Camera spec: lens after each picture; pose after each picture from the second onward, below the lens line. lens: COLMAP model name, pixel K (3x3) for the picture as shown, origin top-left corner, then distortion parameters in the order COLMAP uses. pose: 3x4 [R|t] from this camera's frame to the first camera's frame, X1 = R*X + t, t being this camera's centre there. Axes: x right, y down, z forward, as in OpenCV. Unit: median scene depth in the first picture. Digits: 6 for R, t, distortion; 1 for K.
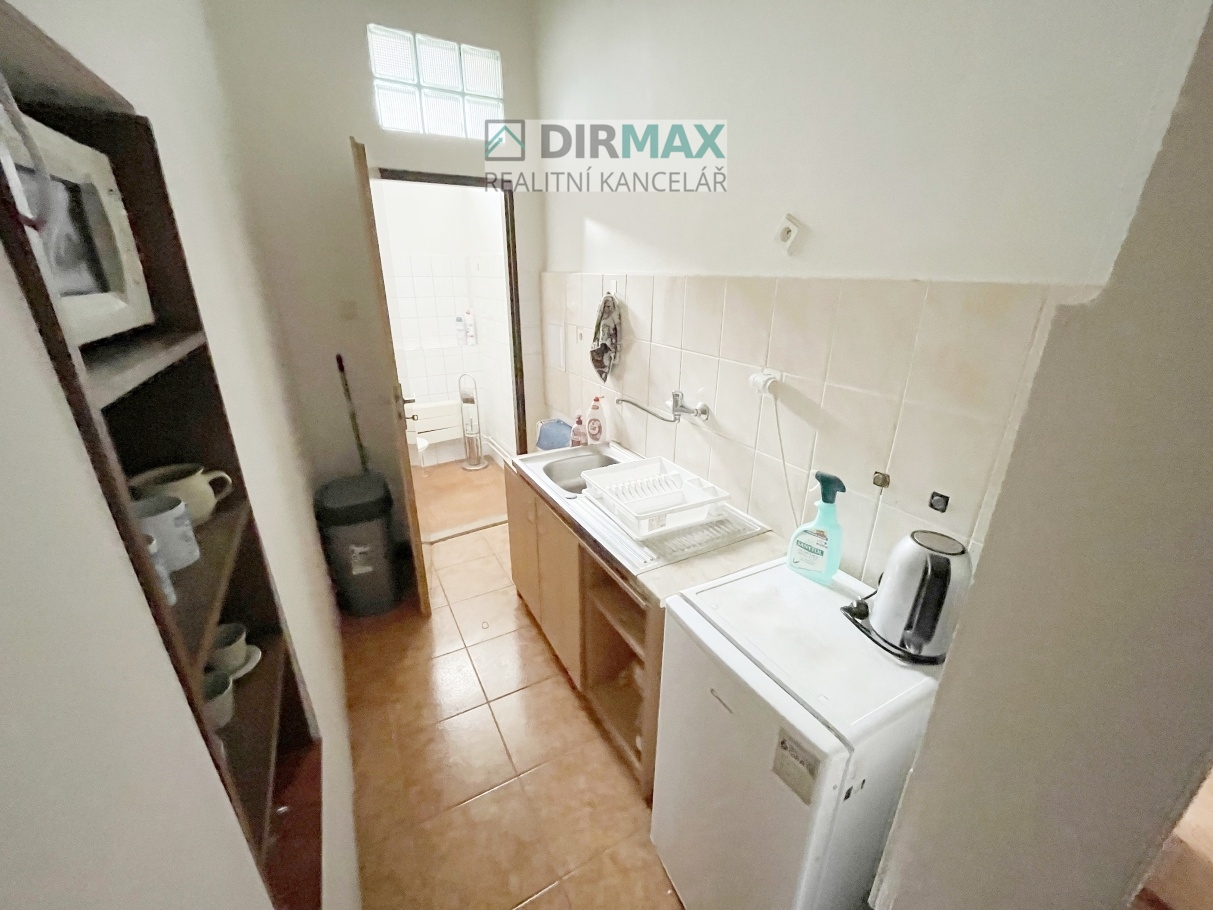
lens RADIAL K [[486.7, 0, 603.1], [0, 486.7, 455.3], [0, 0, 1]] dist [-0.006969, -0.000538]
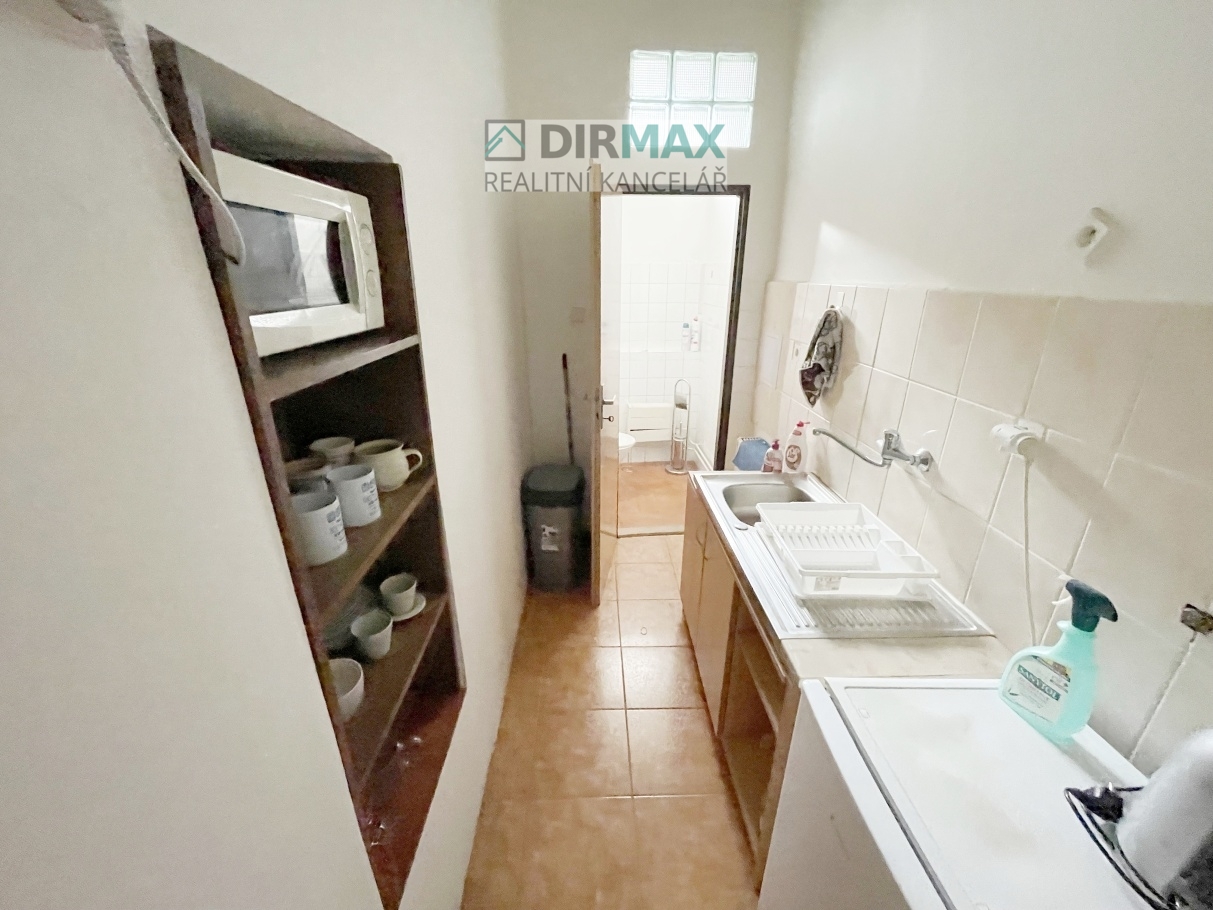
lens RADIAL K [[486.7, 0, 602.3], [0, 486.7, 453.1], [0, 0, 1]] dist [-0.006969, -0.000538]
pose [[0.884707, 0.159331, -0.438072, 0.078884], [-0.164549, 0.986018, 0.026309, -0.033150], [0.436138, 0.048808, 0.898555, 0.054206]]
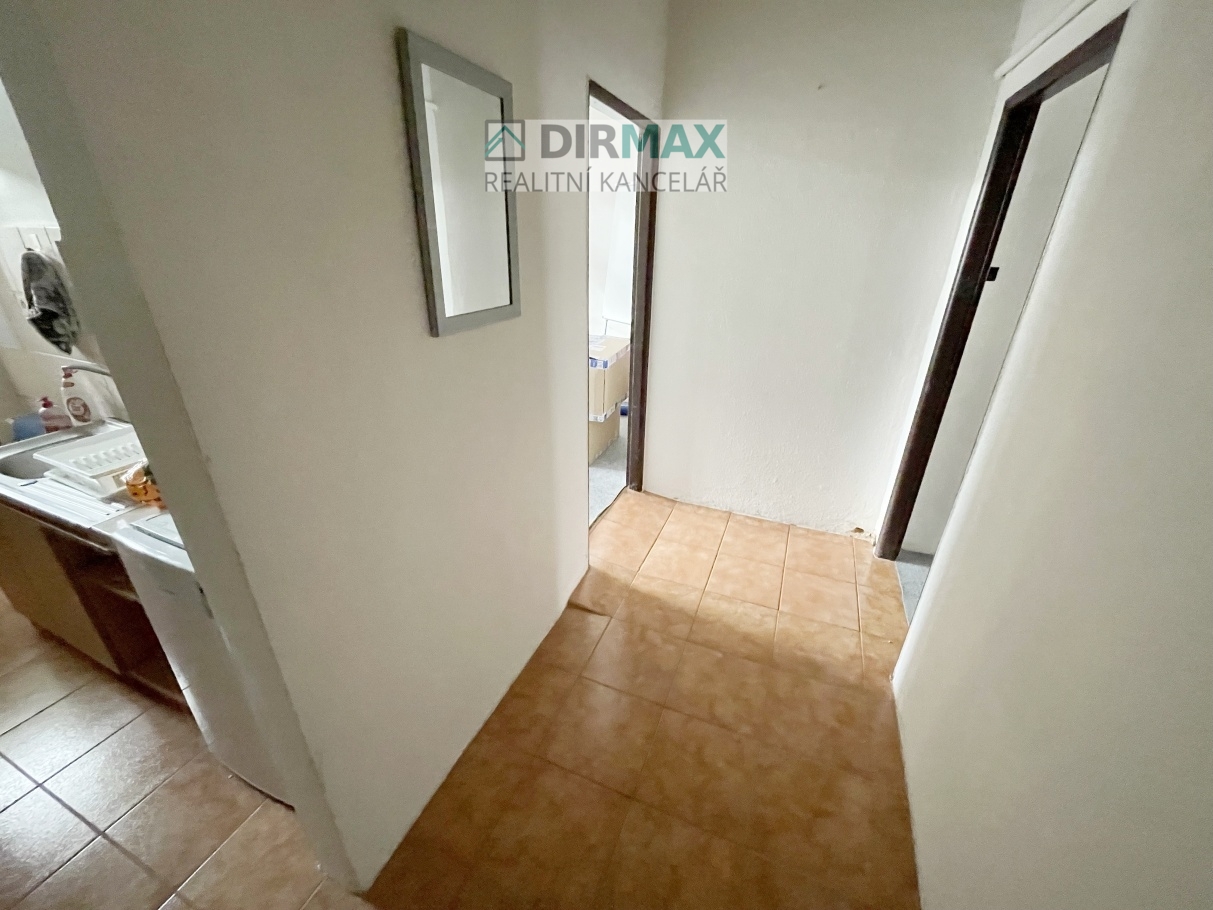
lens RADIAL K [[486.7, 0, 610.6], [0, 486.7, 452.5], [0, 0, 1]] dist [-0.006969, -0.000538]
pose [[0.779514, -0.251159, 0.573827, 0.266173], [0.208848, 0.967886, 0.139926, 0.126085], [-0.590543, 0.010768, 0.806934, -0.333789]]
